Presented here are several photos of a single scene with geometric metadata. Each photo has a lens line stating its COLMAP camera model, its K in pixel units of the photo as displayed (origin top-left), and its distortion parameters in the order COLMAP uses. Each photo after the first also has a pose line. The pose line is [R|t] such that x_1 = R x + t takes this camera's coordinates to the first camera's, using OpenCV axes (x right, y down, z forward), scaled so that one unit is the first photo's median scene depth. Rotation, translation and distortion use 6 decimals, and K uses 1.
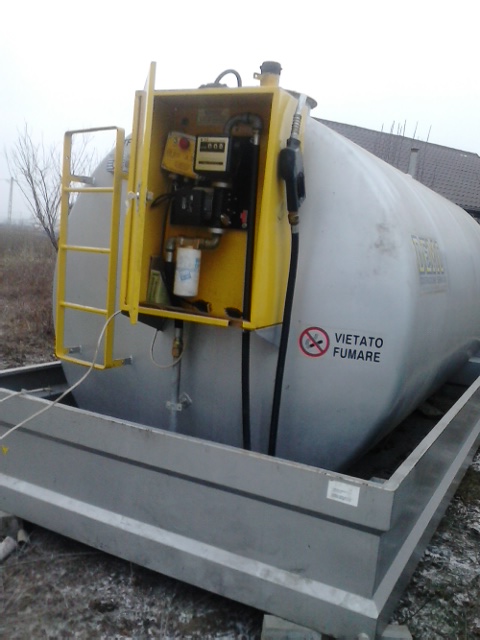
lens RADIAL K [[588.8, 0, 240.0], [0, 588.8, 320.0], [0, 0, 1]] dist [0.005445, 0.002160]
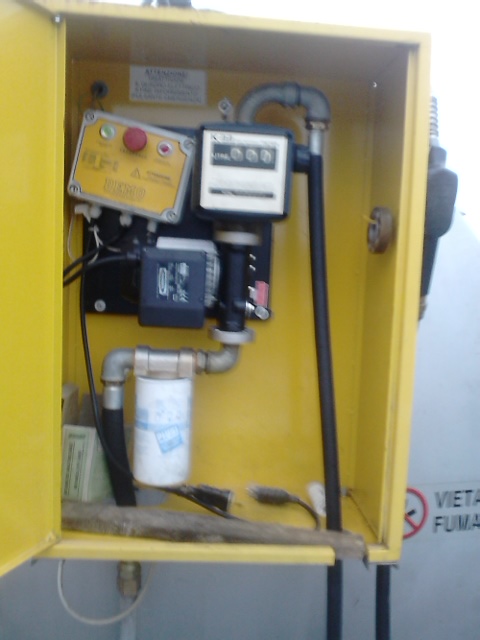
lens RADIAL K [[588.8, 0, 240.0], [0, 588.8, 320.0], [0, 0, 1]] dist [0.005445, 0.002160]
pose [[0.865830, -0.101527, 0.489929, -0.262501], [0.090944, 0.994819, 0.045433, -0.186024], [-0.492003, 0.005219, 0.870578, 0.599229]]
